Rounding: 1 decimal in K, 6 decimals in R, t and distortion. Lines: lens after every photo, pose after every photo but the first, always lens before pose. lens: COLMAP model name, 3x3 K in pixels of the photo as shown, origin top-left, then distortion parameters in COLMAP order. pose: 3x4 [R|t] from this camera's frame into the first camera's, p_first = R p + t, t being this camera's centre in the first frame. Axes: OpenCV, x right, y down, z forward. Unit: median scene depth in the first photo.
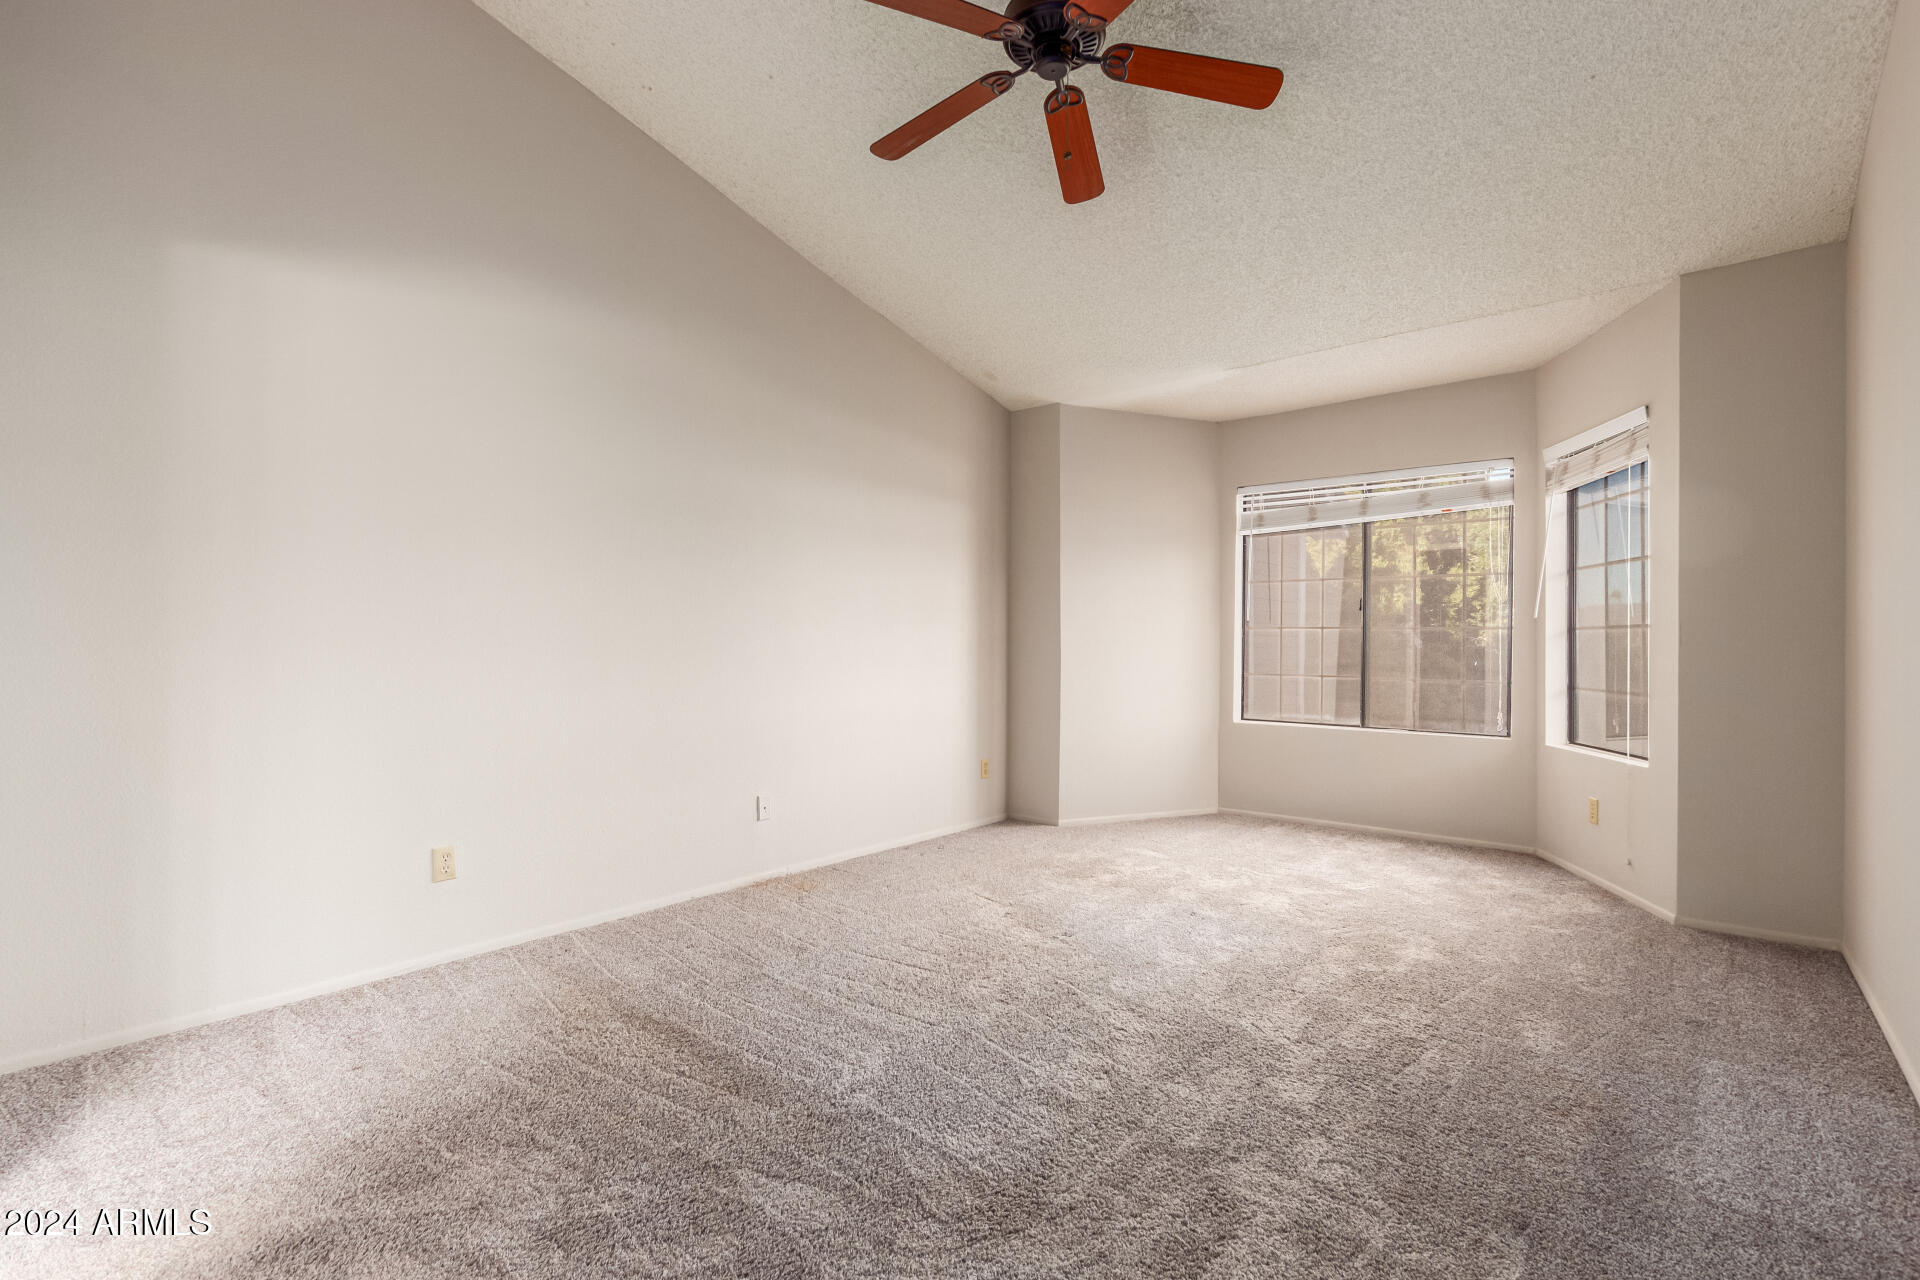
lens RADIAL K [[880.9, 0, 965.6], [0, 880.9, 637.7], [0, 0, 1]] dist [0.010358, -0.004841]
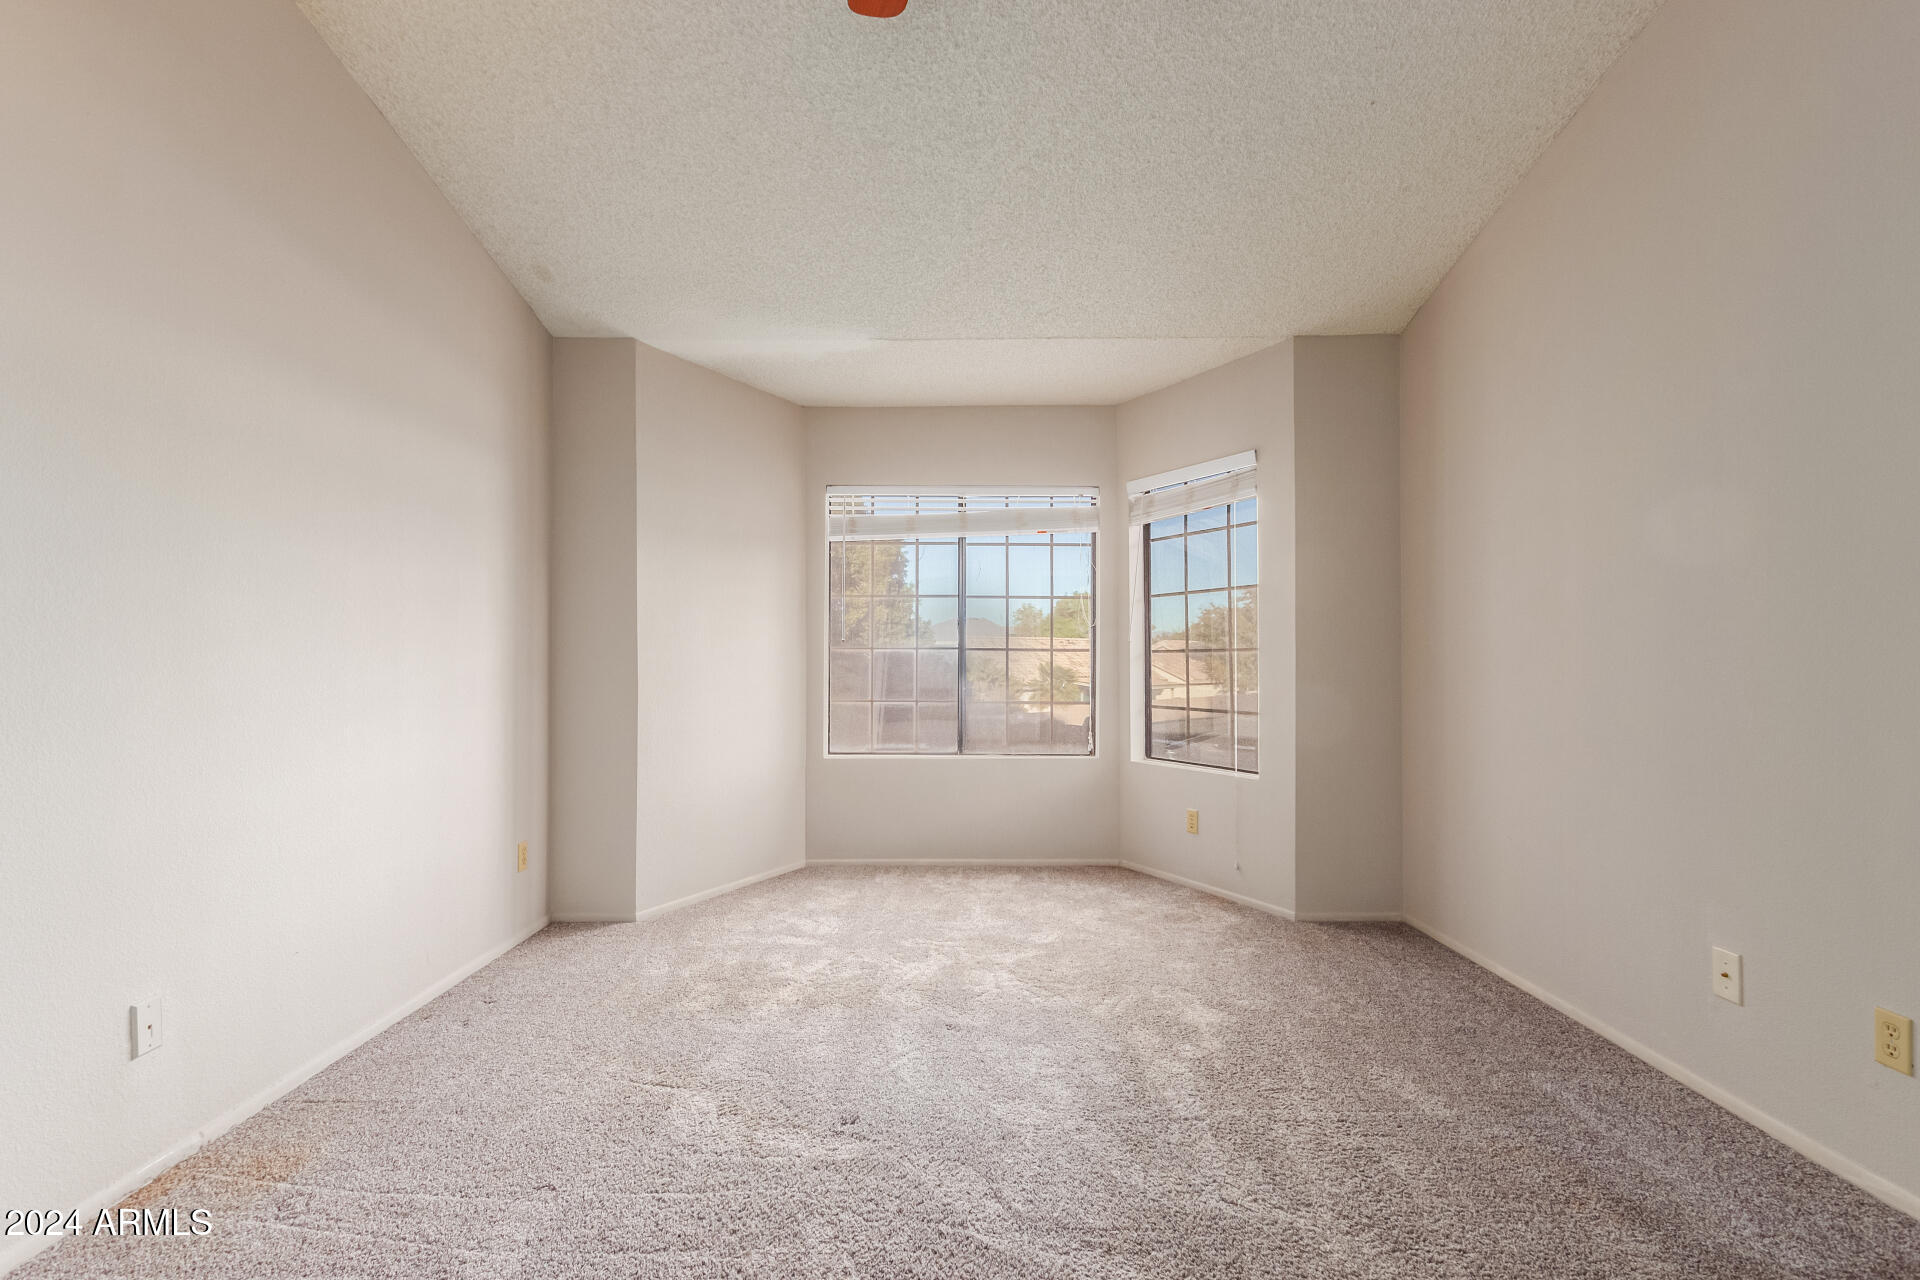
lens RADIAL K [[880.9, 0, 961.2], [0, 880.9, 648.7], [0, 0, 1]] dist [0.010358, -0.004841]
pose [[0.776710, 0.004085, 0.629845, -0.170642], [-0.000605, 0.999983, -0.005740, -0.007326], [-0.629858, 0.004077, 0.776700, 0.317788]]
